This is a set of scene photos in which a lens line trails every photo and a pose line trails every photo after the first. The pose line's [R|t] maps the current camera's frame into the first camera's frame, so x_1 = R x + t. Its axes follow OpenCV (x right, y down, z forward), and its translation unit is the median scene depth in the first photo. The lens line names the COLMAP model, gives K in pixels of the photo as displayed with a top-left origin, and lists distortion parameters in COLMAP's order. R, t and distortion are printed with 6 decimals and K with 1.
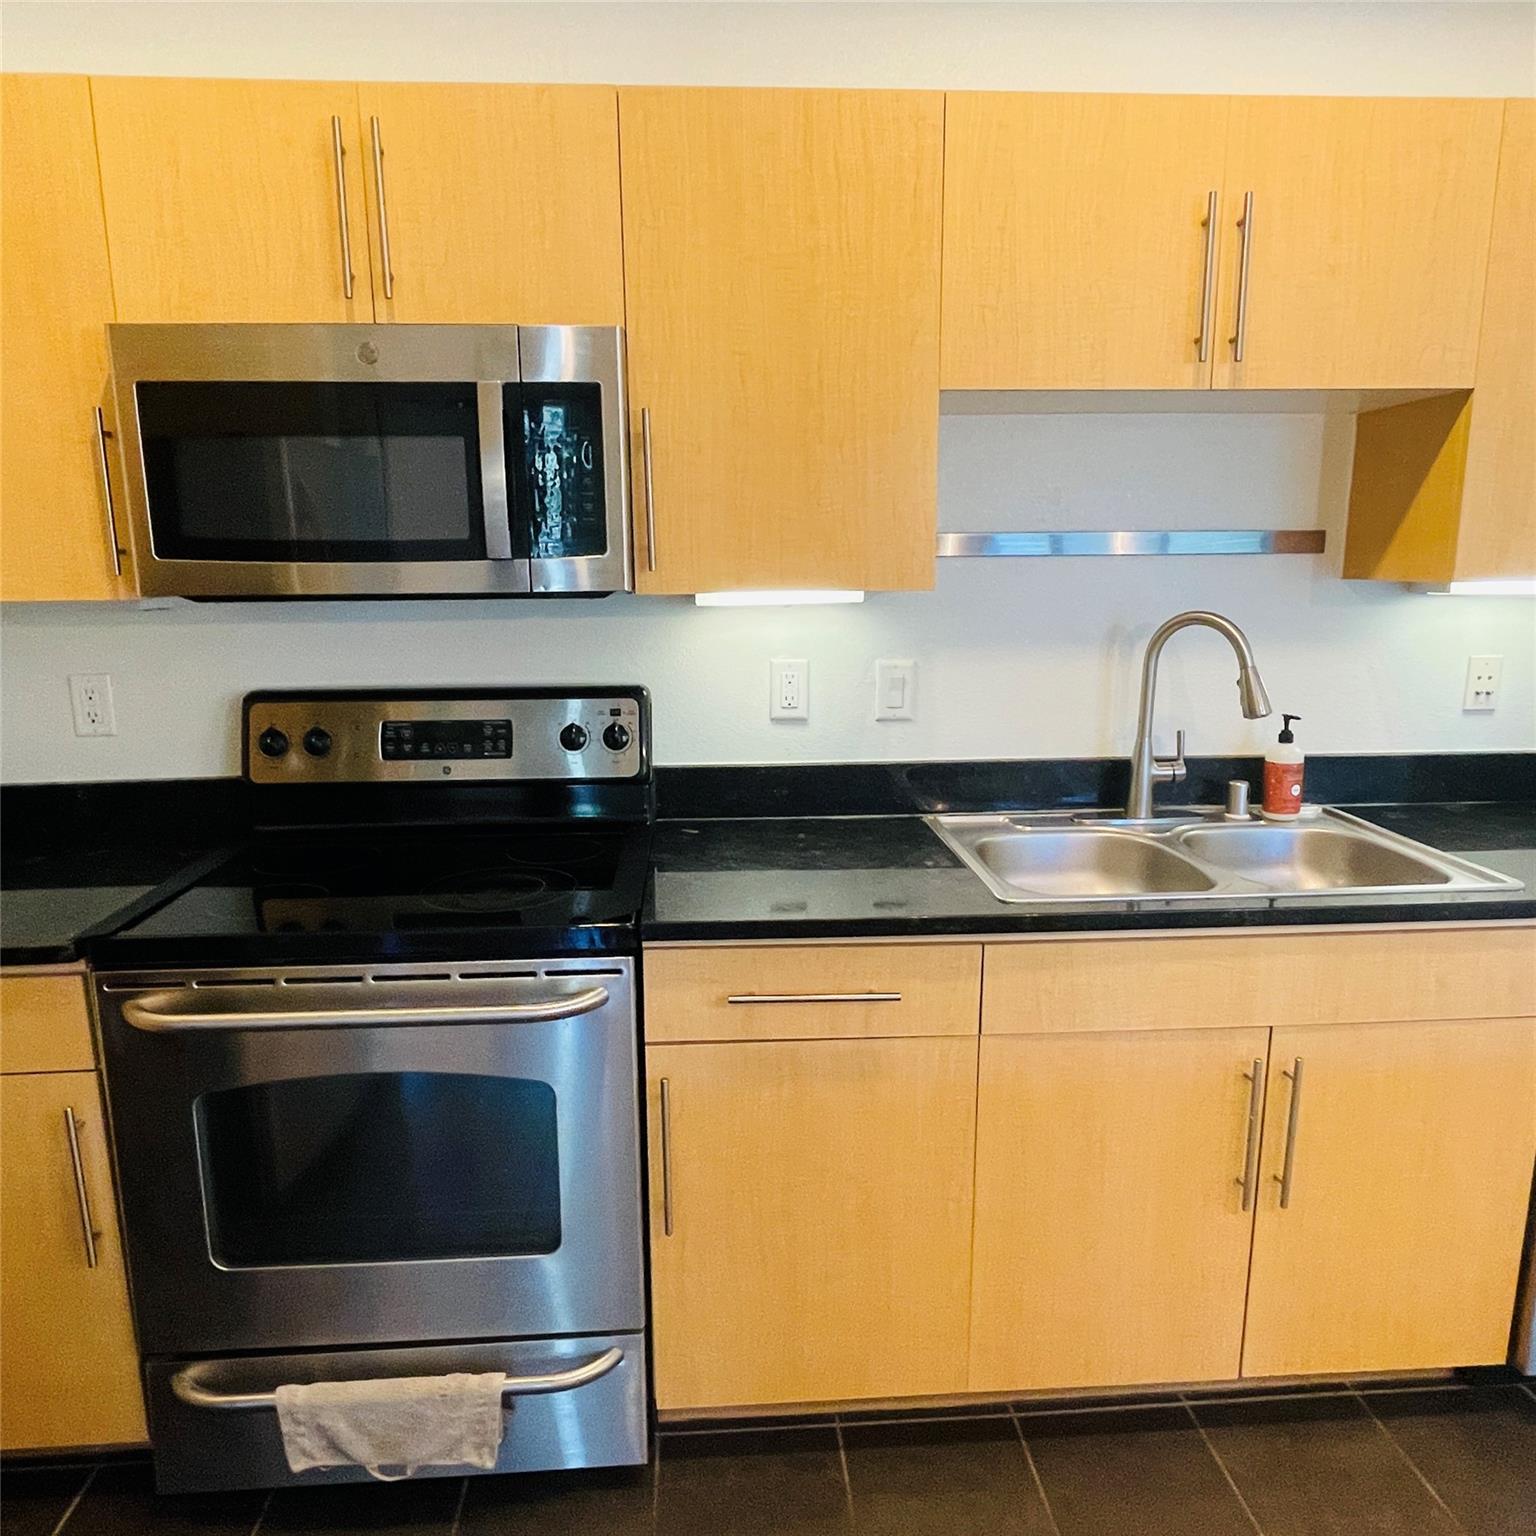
lens RADIAL K [[1027.1, 0, 765.4], [0, 1027.1, 774.2], [0, 0, 1]] dist [-0.004346, -0.001852]
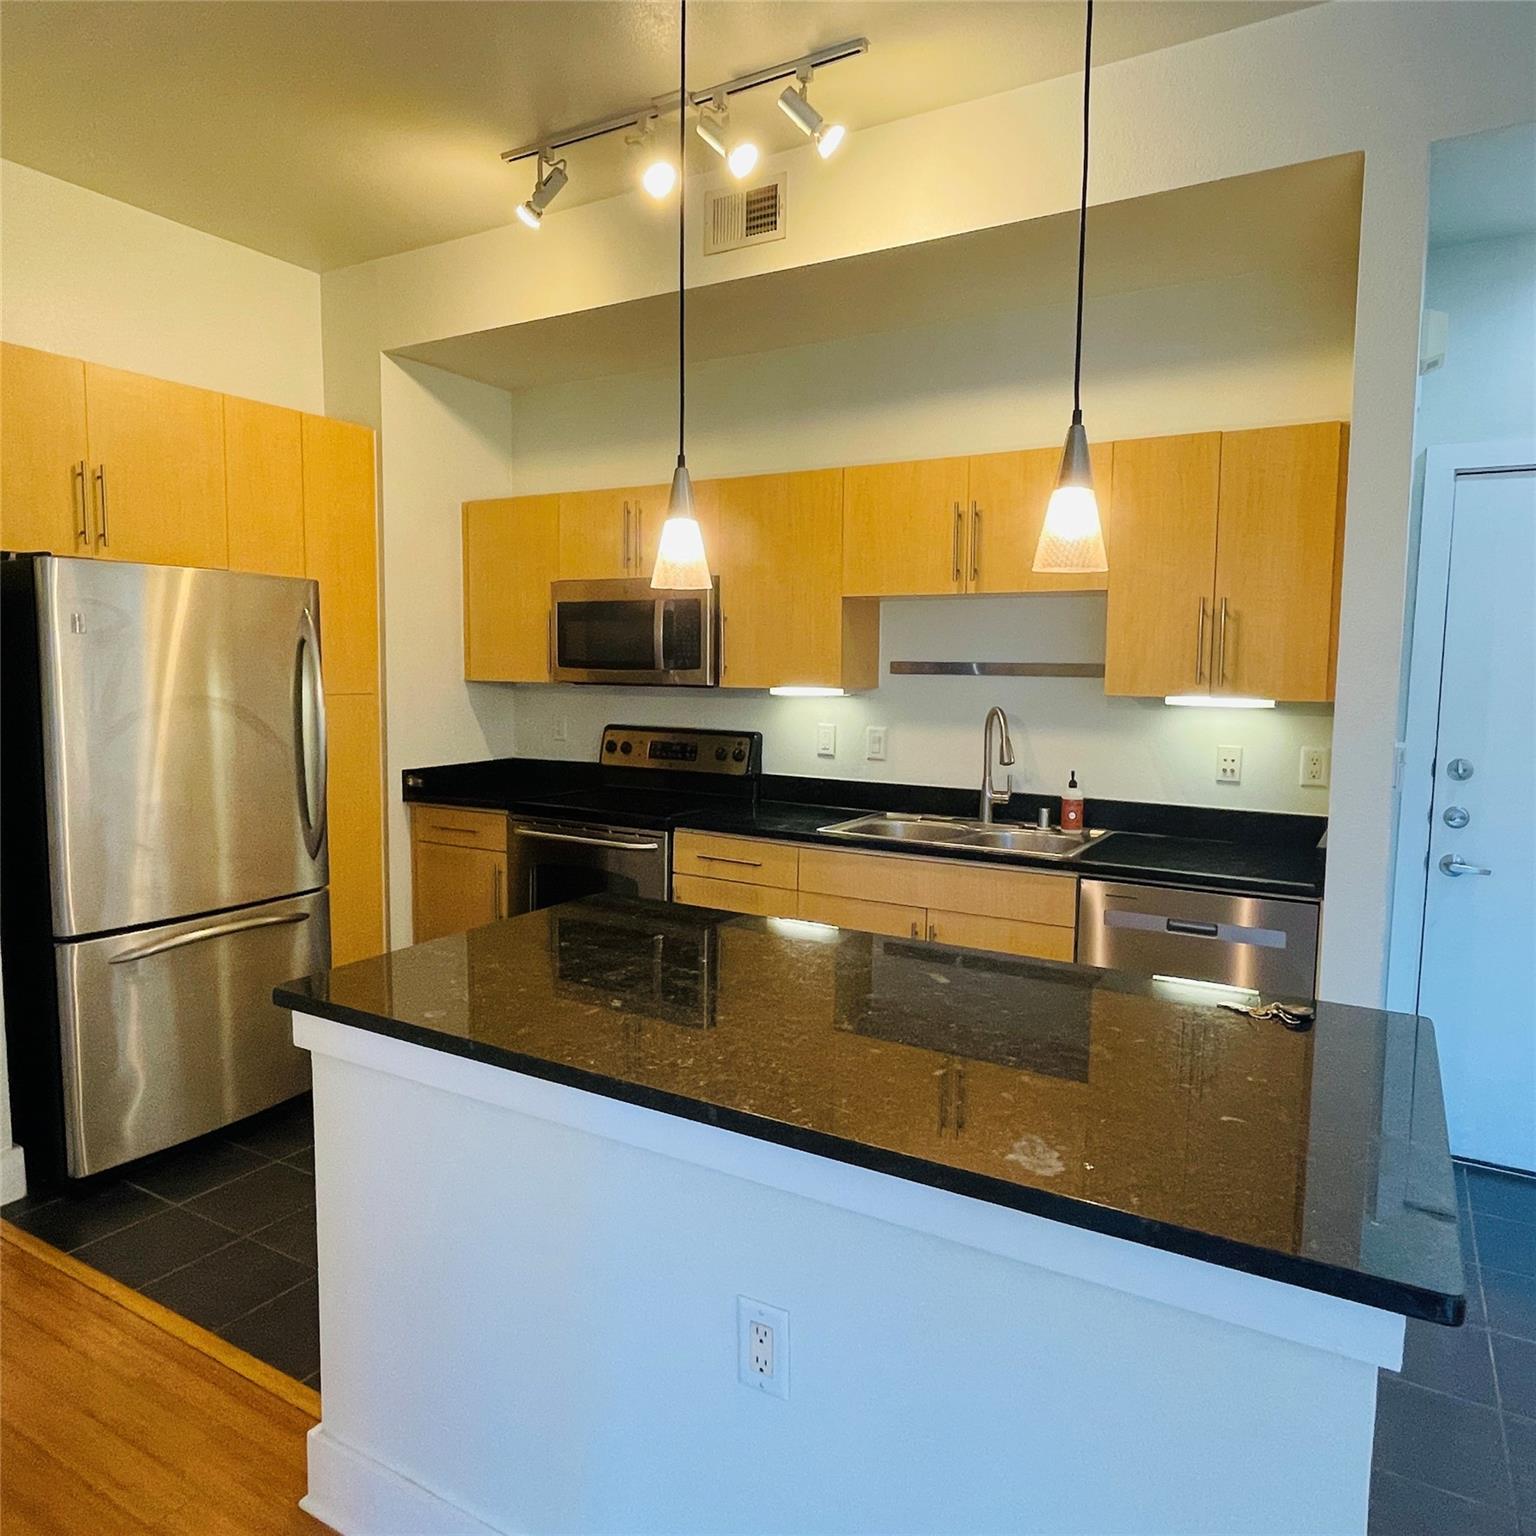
lens RADIAL K [[1043.4, 0, 768.0], [0, 1043.4, 768.0], [0, 0, 1]] dist [-0.001714, 0.000688]
pose [[0.834272, 0.075806, -0.546117, 1.053746], [-0.129506, 0.989734, -0.060456, 0.108066], [0.535928, 0.121162, 0.835524, -0.718454]]
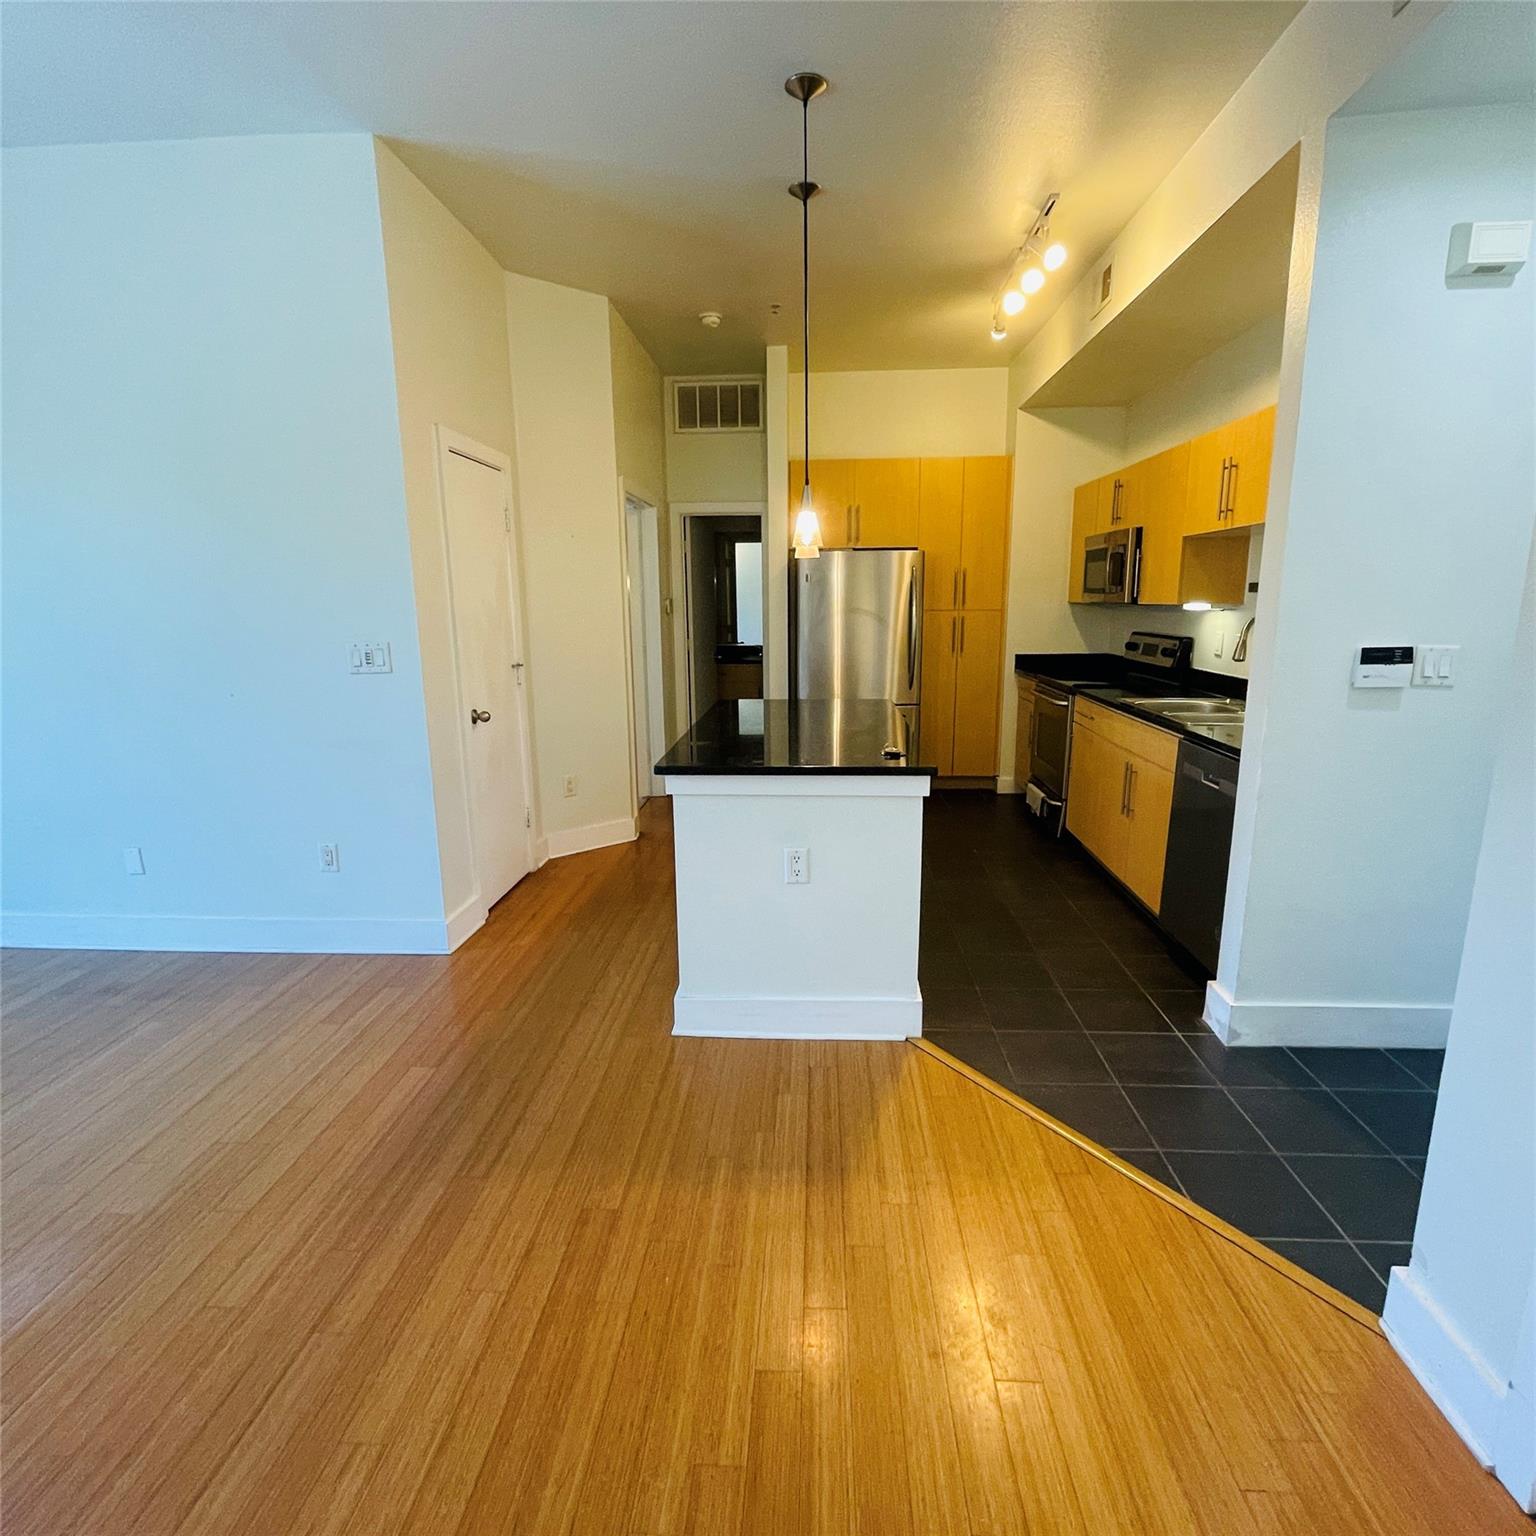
lens RADIAL K [[823.7, 0, 762.4], [0, 823.7, 764.4], [0, 0, 1]] dist [-0.002519, -0.001291]
pose [[-0.111257, 0.207585, -0.971869, 2.298331], [-0.172884, 0.958986, 0.224625, -0.056098], [0.978638, 0.193011, -0.070806, 0.092579]]
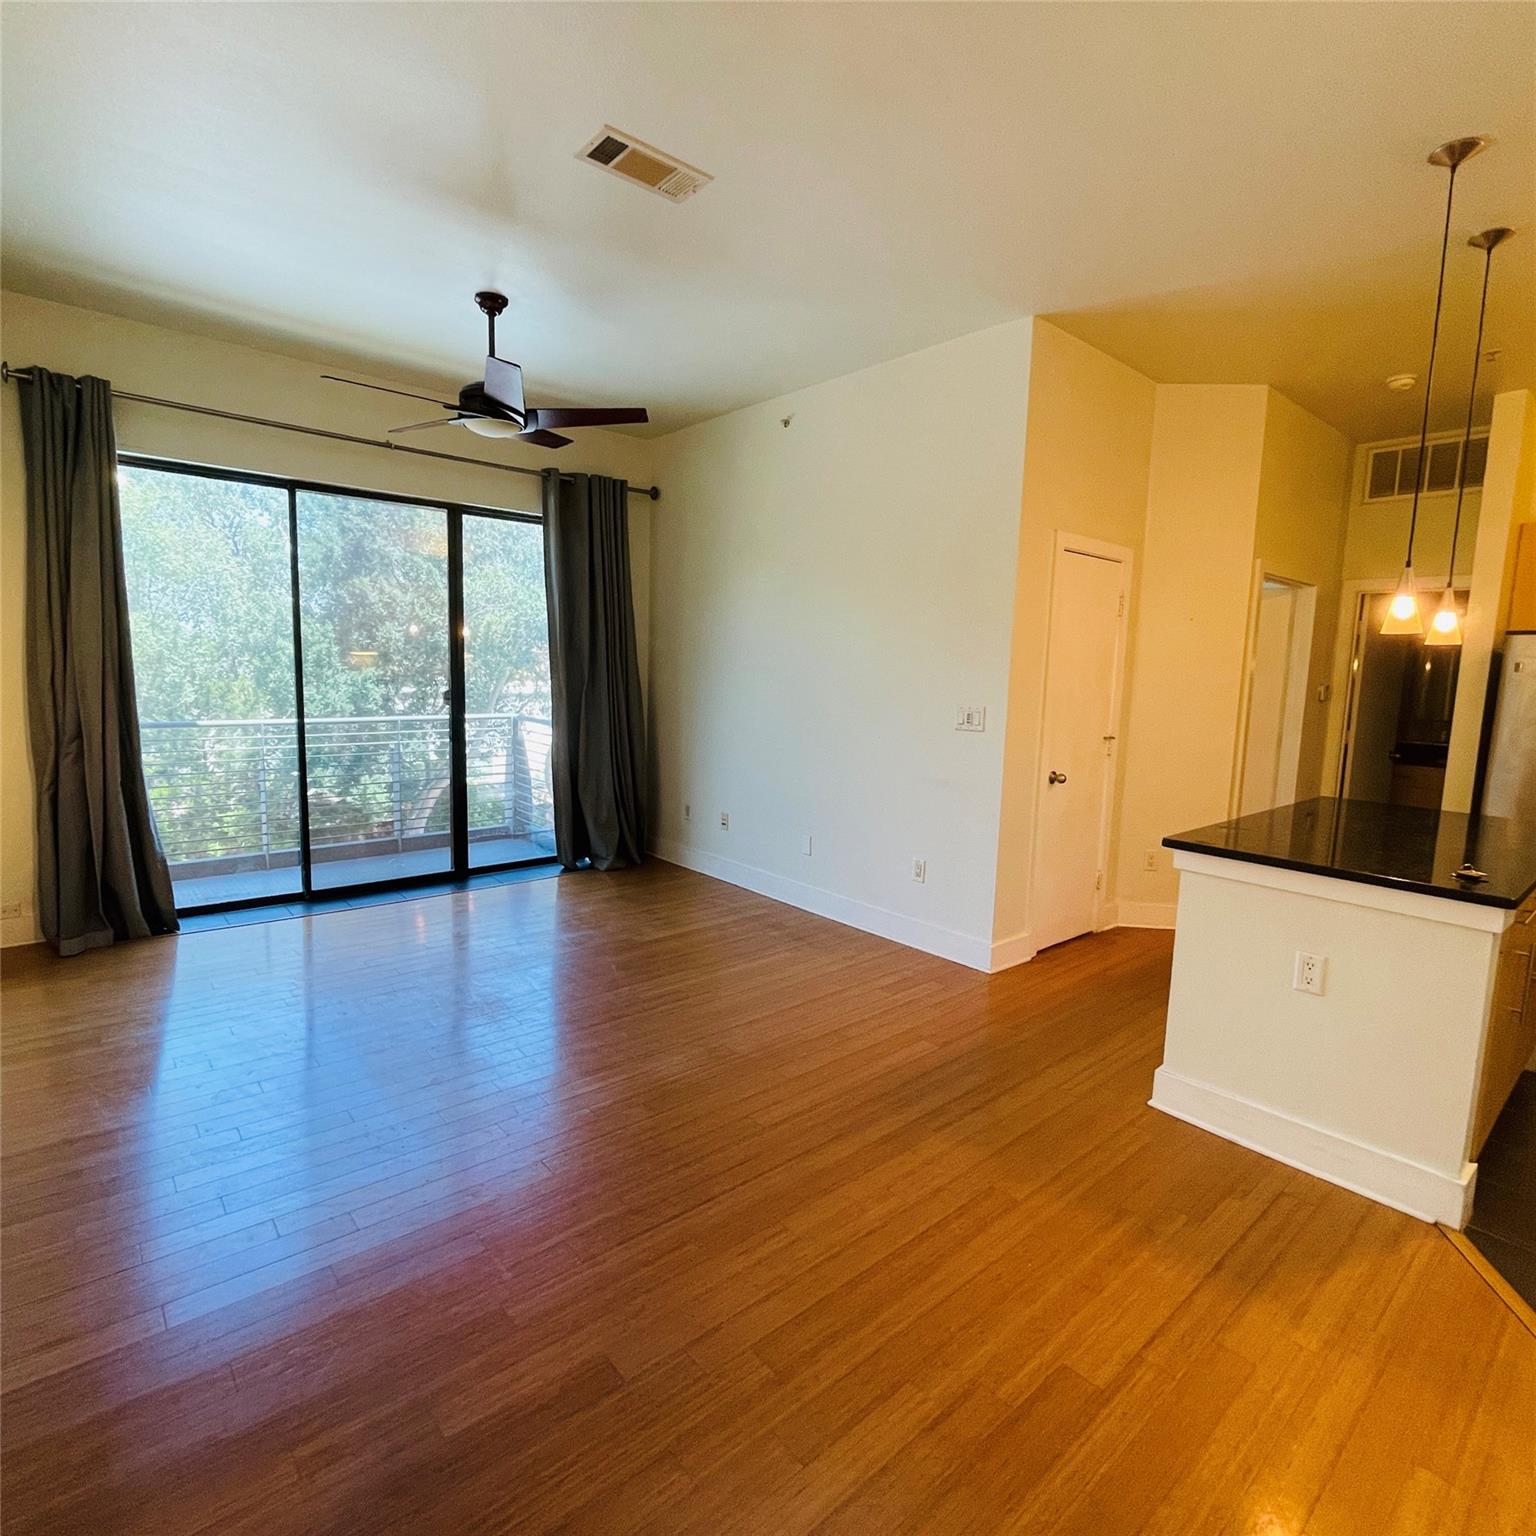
lens RADIAL K [[823.7, 0, 762.4], [0, 823.7, 764.4], [0, 0, 1]] dist [-0.002519, -0.001291]
pose [[-0.792813, 0.057985, -0.606700, 2.526510], [-0.135709, 0.953676, 0.268487, -0.201838], [0.594164, 0.295195, -0.748218, 0.788155]]
